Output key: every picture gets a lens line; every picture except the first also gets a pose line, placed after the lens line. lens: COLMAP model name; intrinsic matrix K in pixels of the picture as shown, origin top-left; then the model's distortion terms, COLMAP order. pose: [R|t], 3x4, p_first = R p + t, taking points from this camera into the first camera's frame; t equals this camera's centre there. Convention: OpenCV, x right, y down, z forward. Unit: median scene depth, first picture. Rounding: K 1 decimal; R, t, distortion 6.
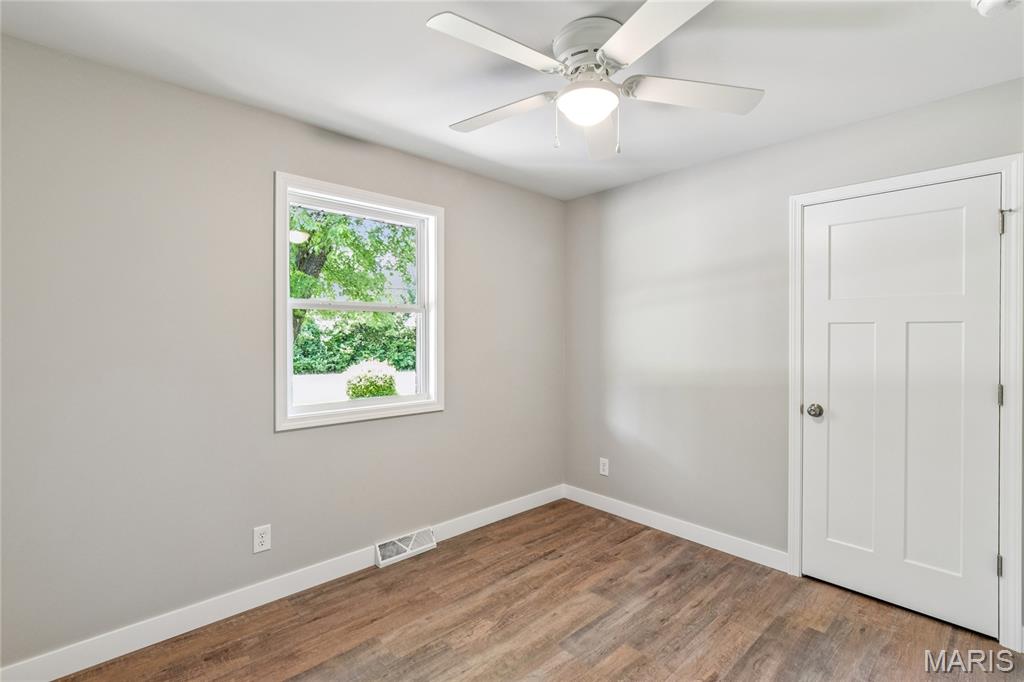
lens RADIAL K [[461.9, 0, 534.0], [0, 461.9, 339.9], [0, 0, 1]] dist [0.005352, 0.000483]
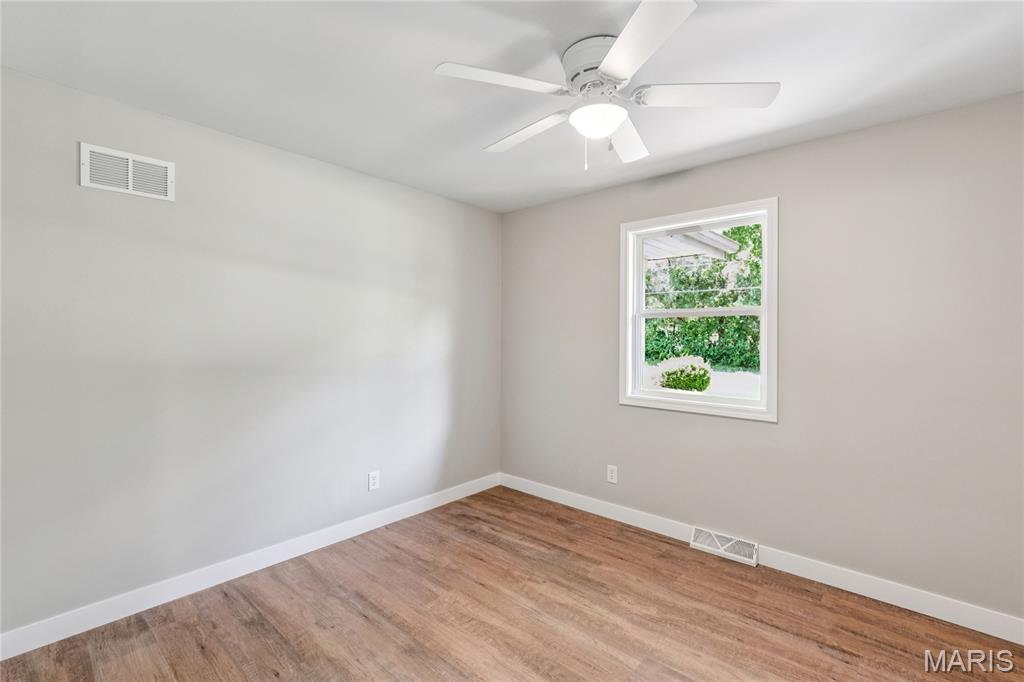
lens RADIAL K [[461.9, 0, 512.4], [0, 461.9, 334.2], [0, 0, 1]] dist [0.005352, 0.000483]
pose [[0.083722, -0.009384, -0.996445, 0.812545], [-0.019042, 0.999758, -0.011015, 0.002897], [0.996307, 0.019897, 0.083523, 0.515087]]
